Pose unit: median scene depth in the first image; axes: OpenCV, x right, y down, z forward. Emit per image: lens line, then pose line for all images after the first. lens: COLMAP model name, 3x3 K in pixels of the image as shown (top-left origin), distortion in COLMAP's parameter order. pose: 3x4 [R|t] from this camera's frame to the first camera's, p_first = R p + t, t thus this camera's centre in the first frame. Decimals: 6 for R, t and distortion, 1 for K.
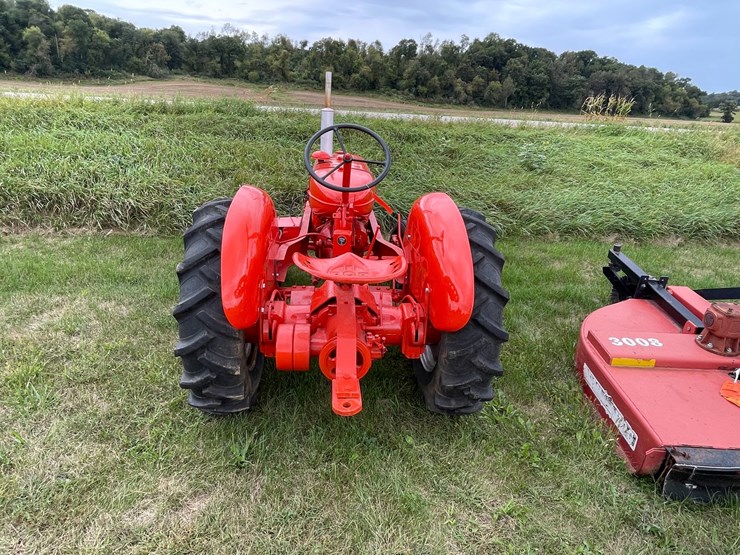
lens RADIAL K [[467.5, 0, 370.8], [0, 467.5, 280.7], [0, 0, 1]] dist [-0.003877, 0.000463]
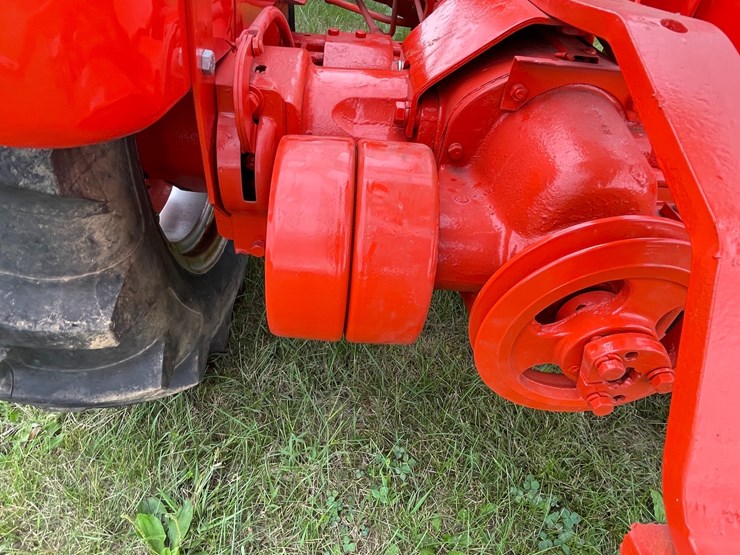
lens RADIAL K [[467.5, 0, 354.3], [0, 467.5, 263.8], [0, 0, 1]] dist [-0.003877, 0.000463]
pose [[0.996282, 0.070340, -0.049735, -0.145292], [-0.050657, 0.945317, 0.322195, 0.076508], [0.069679, -0.318478, 0.945366, 0.762157]]
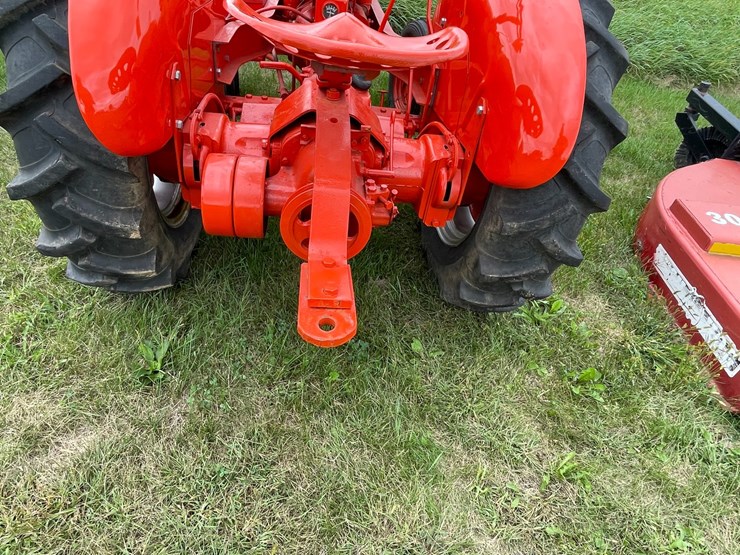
lens RADIAL K [[467.5, 0, 359.3], [0, 467.5, 266.6], [0, 0, 1]] dist [-0.003877, 0.000463]
pose [[0.997345, 0.064708, 0.033410, -0.029494], [-0.071616, 0.954703, 0.288813, 0.047900], [-0.013208, -0.290439, 0.956802, 0.421424]]
